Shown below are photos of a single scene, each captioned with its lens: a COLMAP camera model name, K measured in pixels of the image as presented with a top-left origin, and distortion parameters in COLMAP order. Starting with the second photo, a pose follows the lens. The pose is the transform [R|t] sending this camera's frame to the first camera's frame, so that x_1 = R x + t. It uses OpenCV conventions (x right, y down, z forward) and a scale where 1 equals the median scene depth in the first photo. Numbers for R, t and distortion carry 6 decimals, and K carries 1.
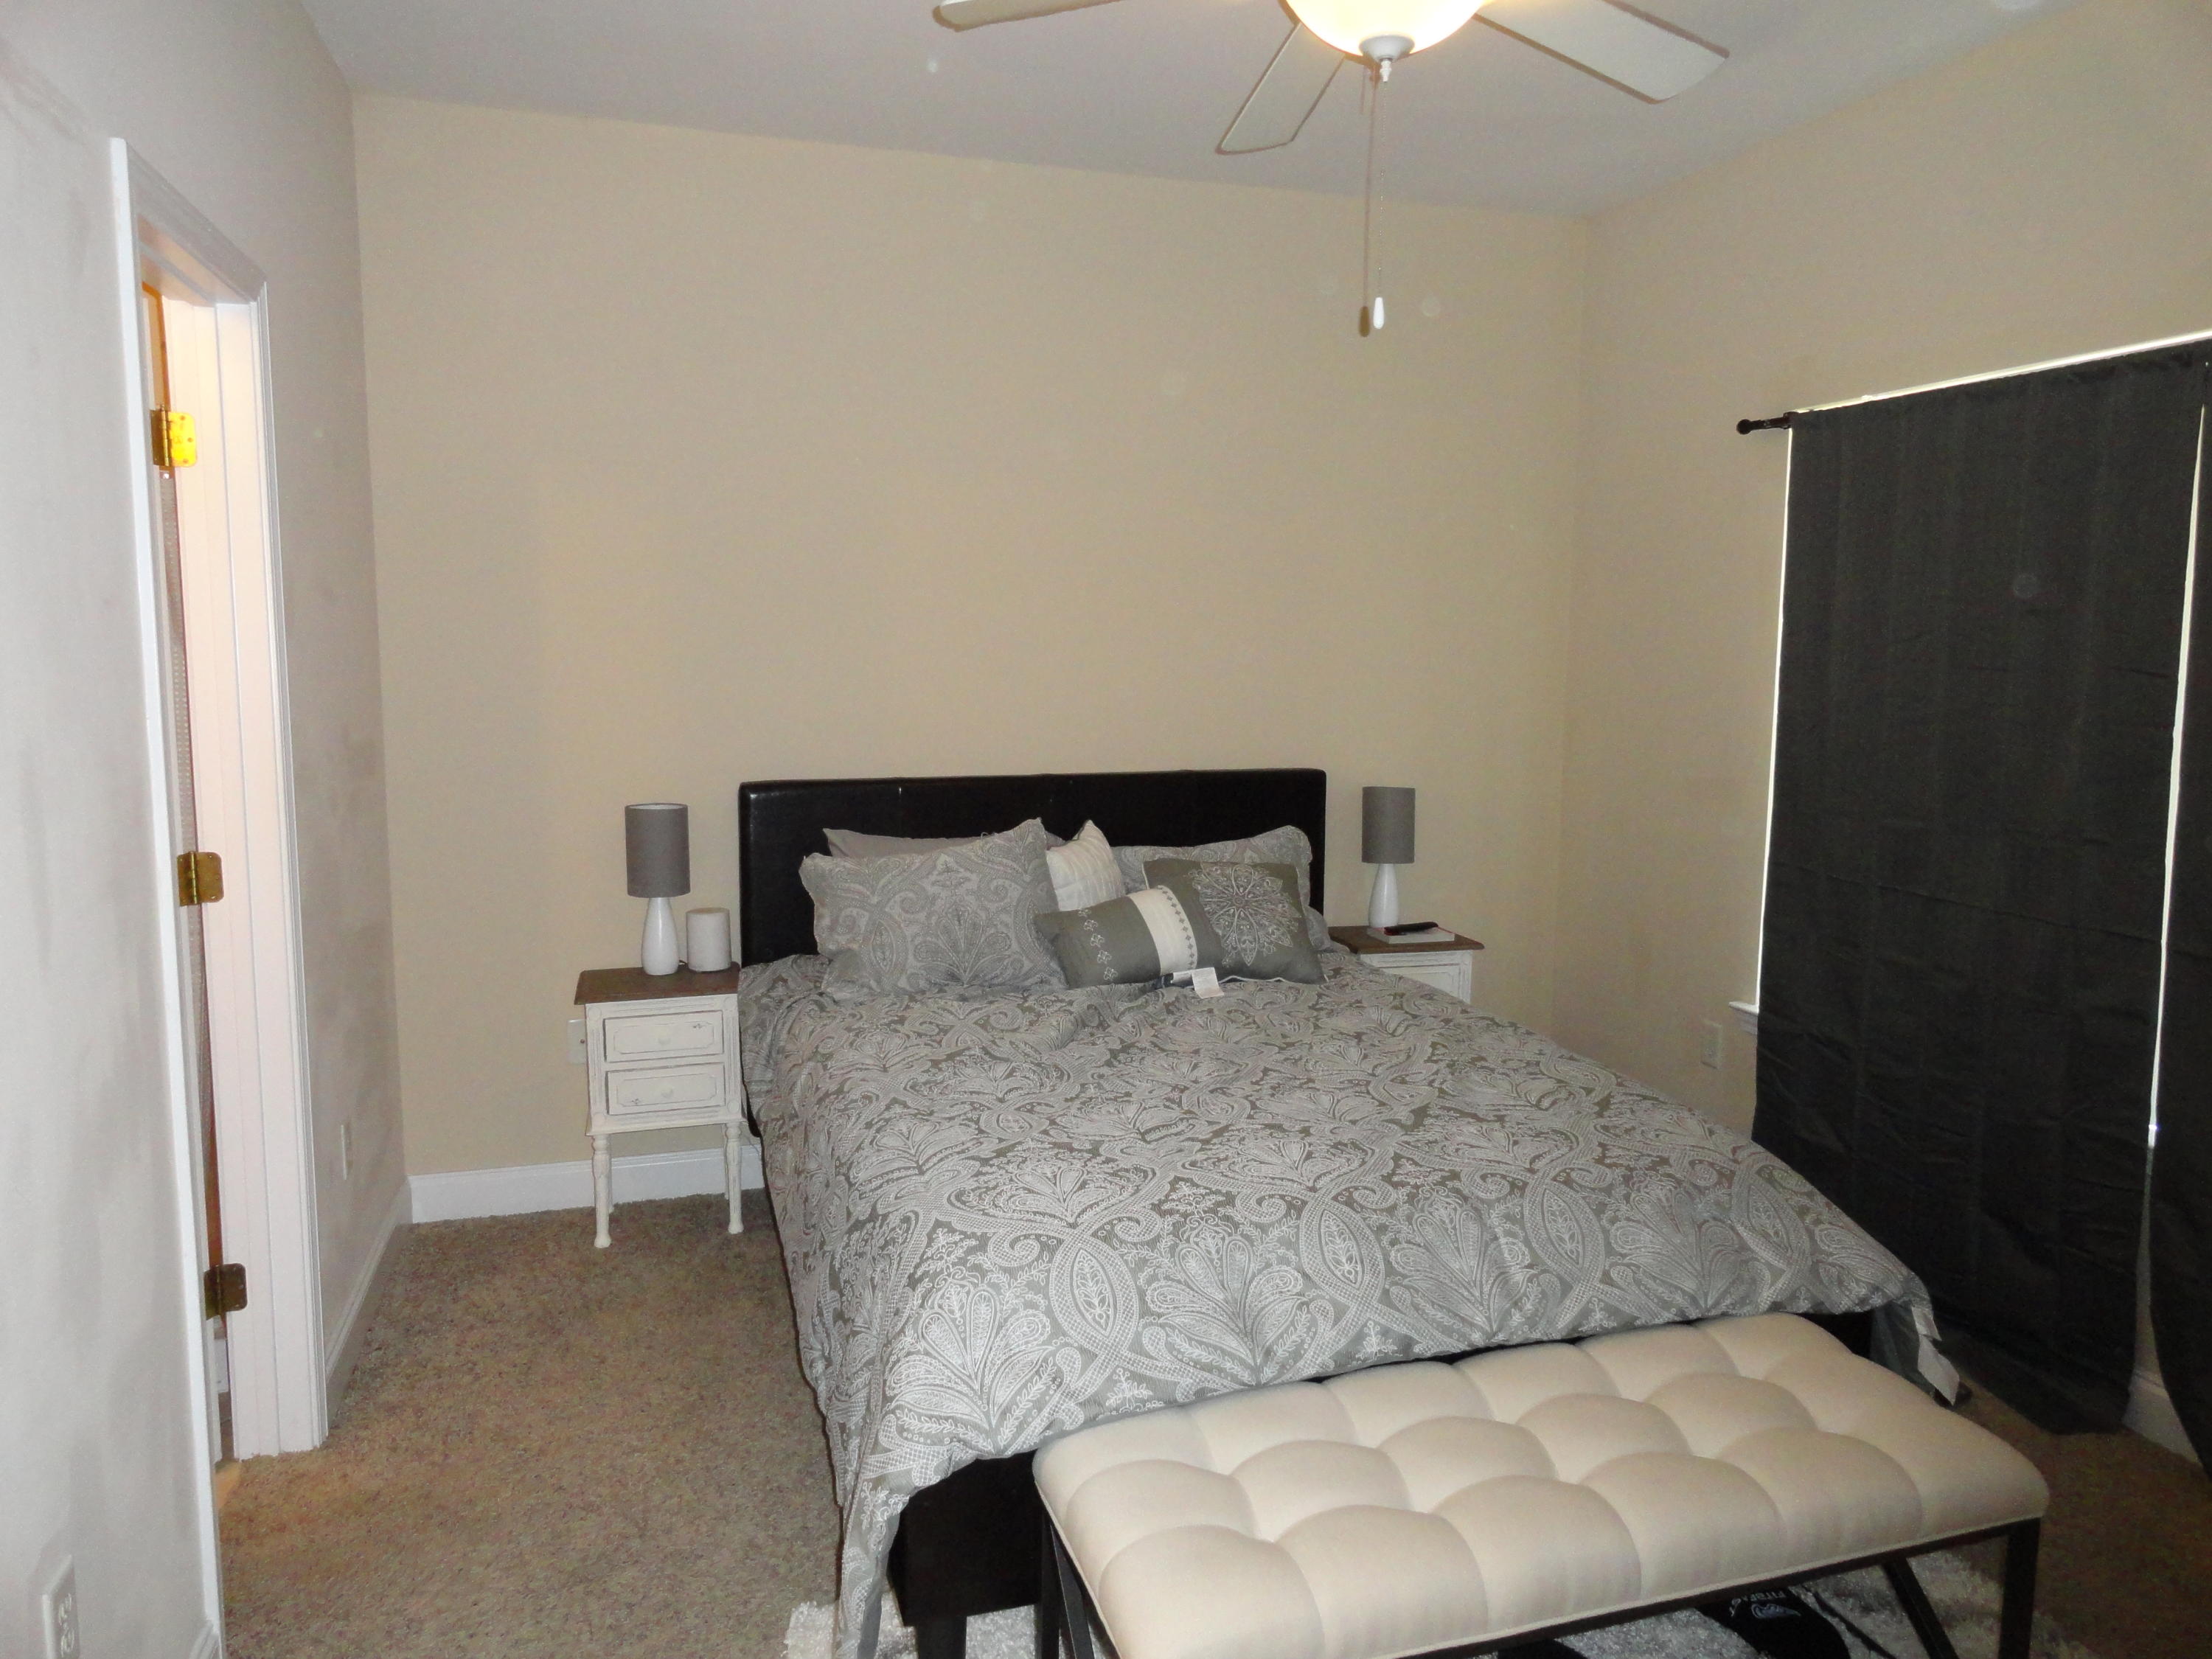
lens RADIAL K [[1512.6, 0, 1106.0], [0, 1512.6, 829.5], [0, 0, 1]] dist [-0.004133, 0.002956]
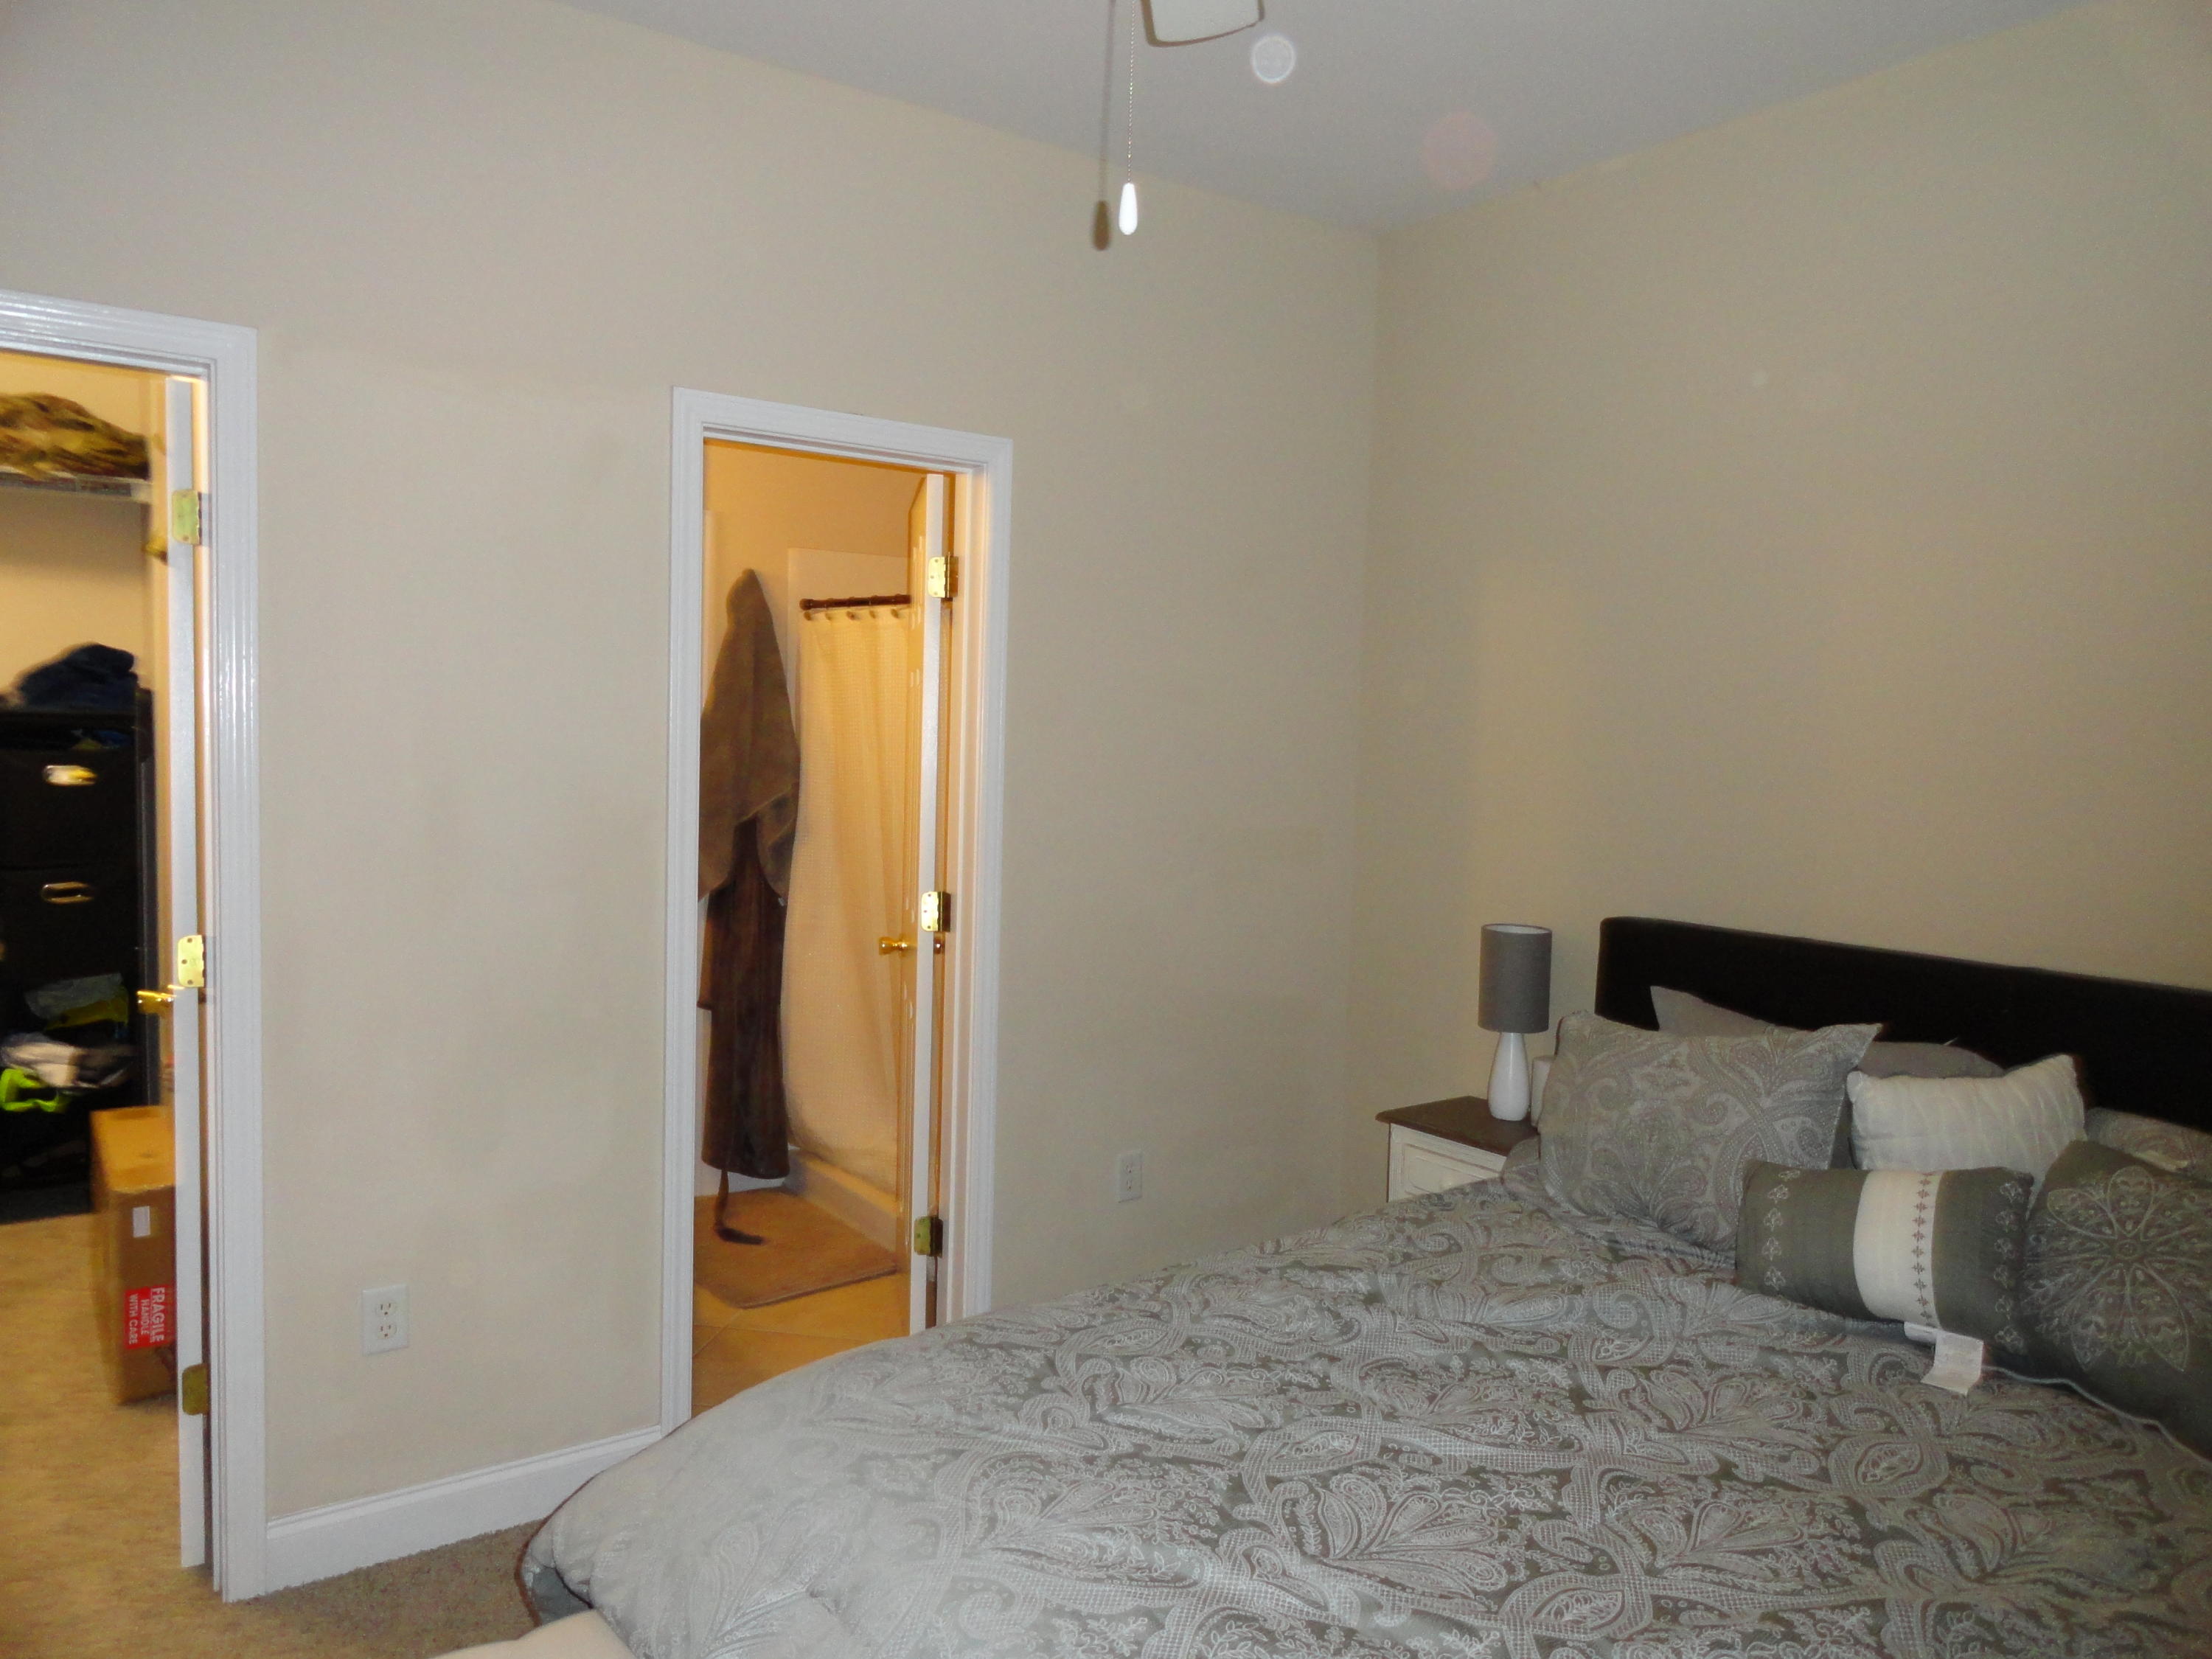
lens RADIAL K [[1512.6, 0, 1106.0], [0, 1512.6, 829.5], [0, 0, 1]] dist [-0.004133, 0.002956]
pose [[0.293258, 0.053249, -0.954549, 0.489127], [-0.128271, 0.991612, 0.015909, -0.059551], [0.947389, 0.117775, 0.297628, 0.521686]]
